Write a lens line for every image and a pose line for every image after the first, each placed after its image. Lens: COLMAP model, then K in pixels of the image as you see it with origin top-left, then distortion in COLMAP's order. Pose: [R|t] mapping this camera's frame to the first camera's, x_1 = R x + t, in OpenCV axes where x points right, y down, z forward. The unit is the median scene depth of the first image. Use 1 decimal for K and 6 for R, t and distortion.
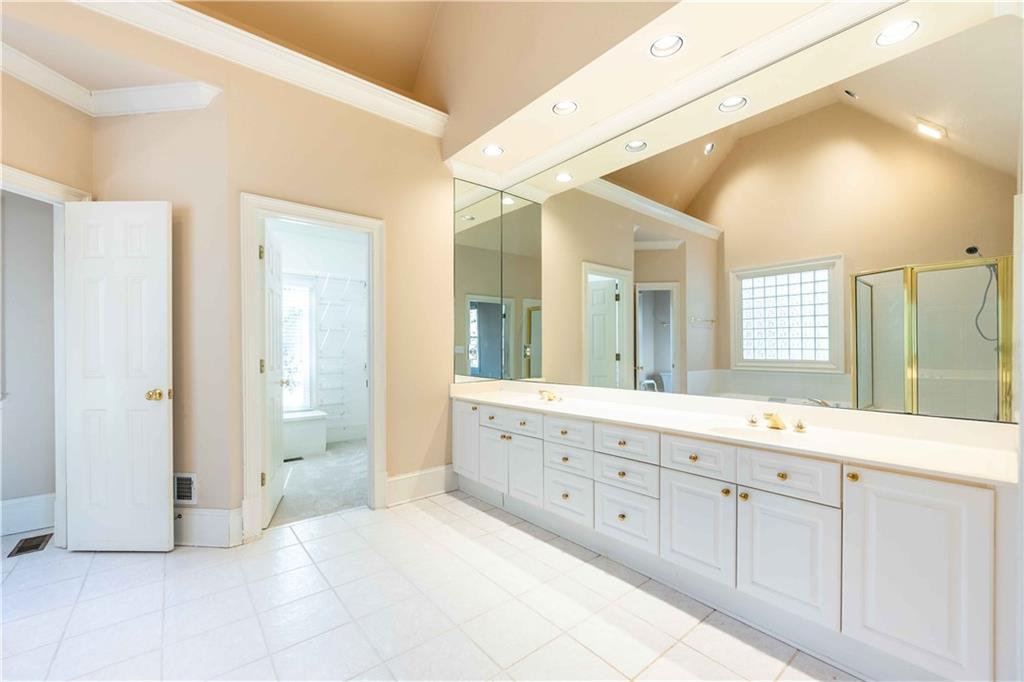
lens RADIAL K [[411.9, 0, 512.6], [0, 411.9, 347.6], [0, 0, 1]] dist [0.001097, -0.000230]
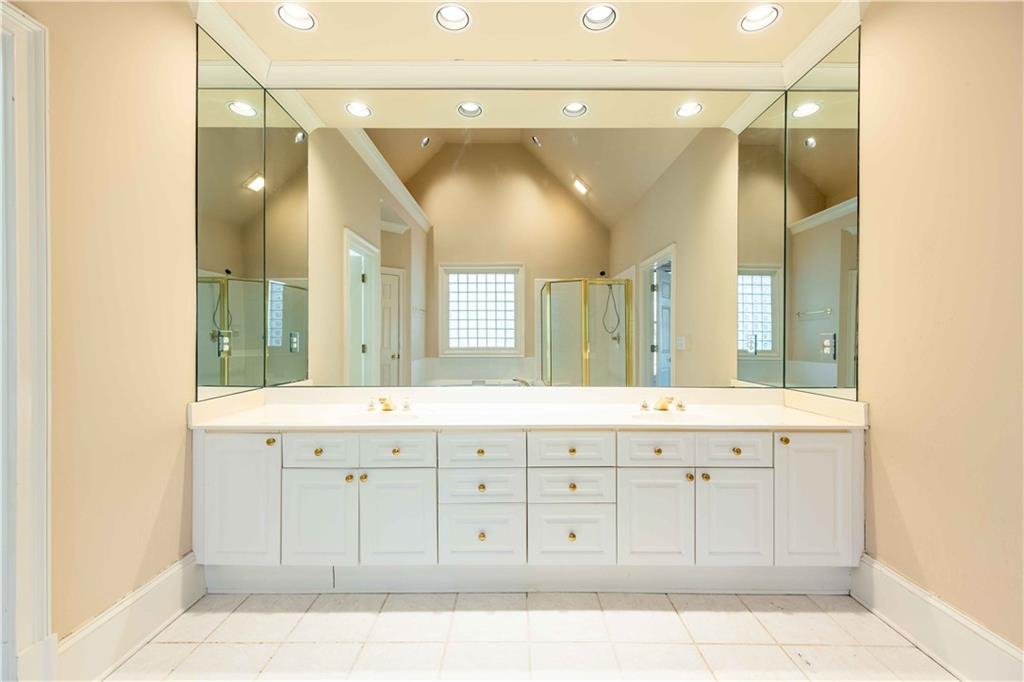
lens RADIAL K [[411.9, 0, 514.3], [0, 411.9, 334.5], [0, 0, 1]] dist [0.001097, -0.000230]
pose [[0.647080, 0.008321, 0.762377, -0.294501], [-0.006038, 0.999965, -0.005789, -0.002139], [-0.762398, -0.000858, 0.647108, 0.337013]]
